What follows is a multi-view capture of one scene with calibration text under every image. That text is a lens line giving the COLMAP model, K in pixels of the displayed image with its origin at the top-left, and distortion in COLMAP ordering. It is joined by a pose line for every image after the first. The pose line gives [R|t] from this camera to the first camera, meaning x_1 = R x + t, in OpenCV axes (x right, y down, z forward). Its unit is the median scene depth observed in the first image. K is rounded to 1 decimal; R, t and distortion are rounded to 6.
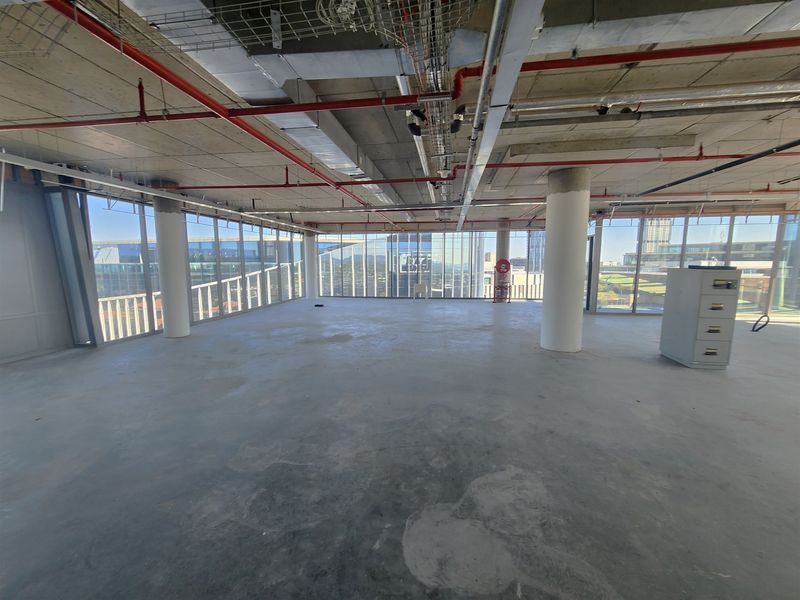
lens RADIAL K [[332.2, 0, 400.0], [0, 332.2, 300.0], [0, 0, 1]] dist [0.015895, -0.000219]
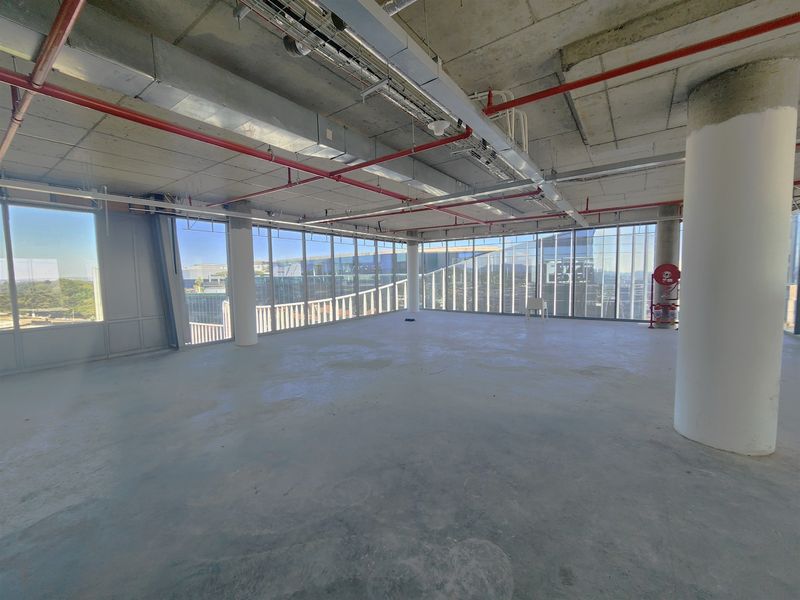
lens RADIAL K [[330.6, 0, 400.0], [0, 330.6, 300.0], [0, 0, 1]] dist [0.001525, -0.000317]
pose [[0.887133, 0.020387, -0.461063, 0.136525], [-0.034939, 0.999124, -0.023048, -0.015431], [0.460190, 0.036555, 0.887068, 0.163355]]
